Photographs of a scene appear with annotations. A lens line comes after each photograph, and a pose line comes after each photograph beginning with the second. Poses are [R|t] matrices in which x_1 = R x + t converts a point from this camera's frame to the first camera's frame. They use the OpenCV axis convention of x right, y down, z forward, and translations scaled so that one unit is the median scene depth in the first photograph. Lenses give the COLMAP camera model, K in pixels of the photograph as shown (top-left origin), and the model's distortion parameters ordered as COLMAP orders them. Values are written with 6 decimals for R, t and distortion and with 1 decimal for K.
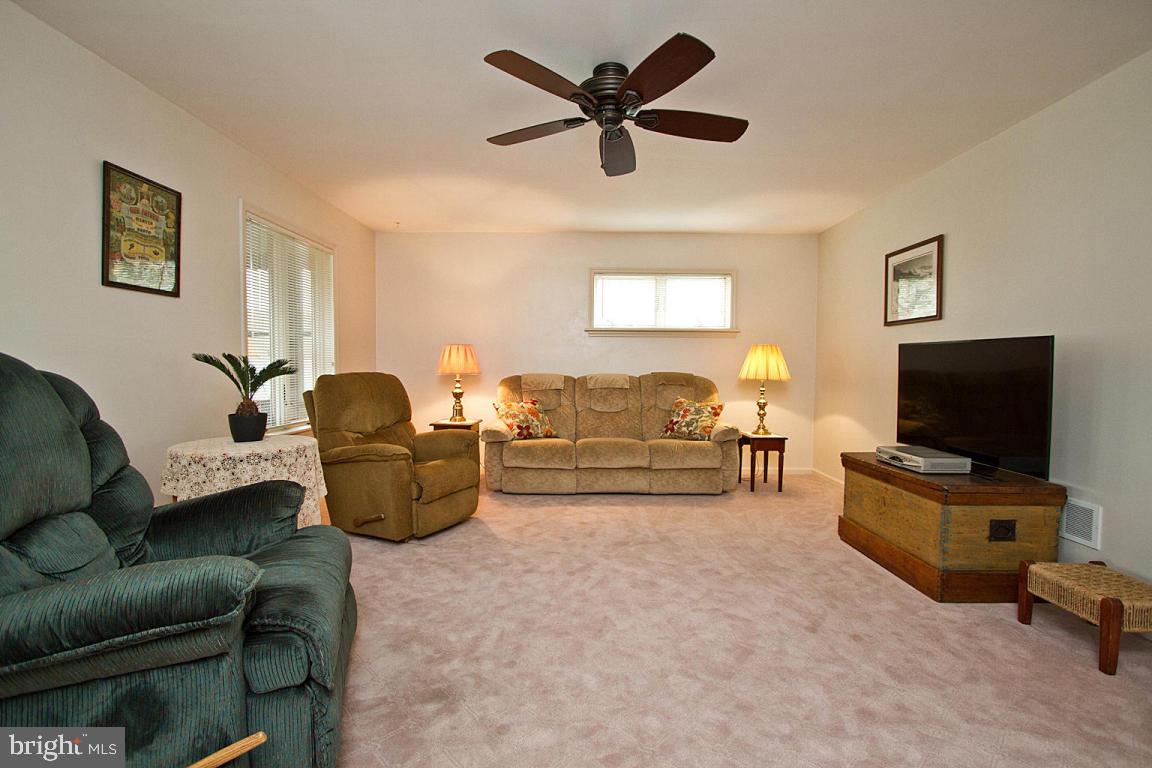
lens RADIAL K [[535.9, 0, 571.8], [0, 535.9, 388.0], [0, 0, 1]] dist [-0.018149, 0.003082]
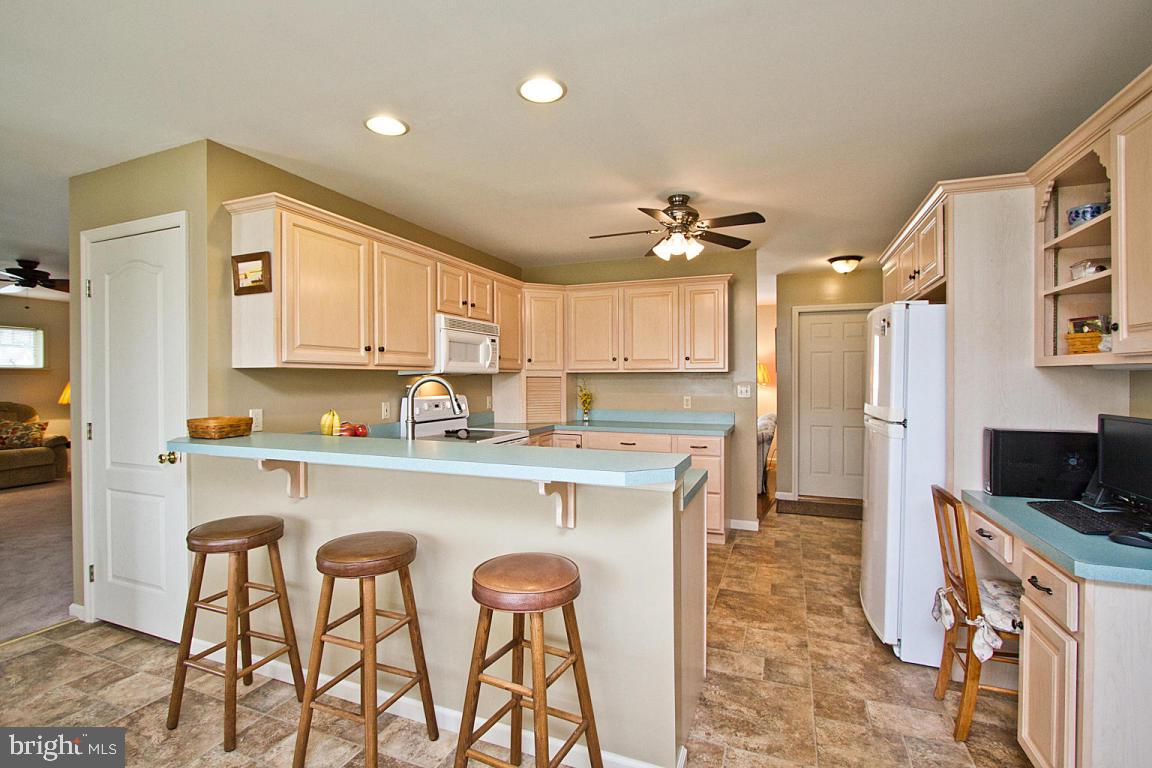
lens RADIAL K [[535.9, 0, 569.1], [0, 535.9, 379.5], [0, 0, 1]] dist [-0.018149, 0.003082]
pose [[0.357328, -0.011472, 0.933909, -0.839735], [0.049963, 0.998728, -0.006848, -0.007119], [-0.932642, 0.049108, 0.357446, -1.290426]]
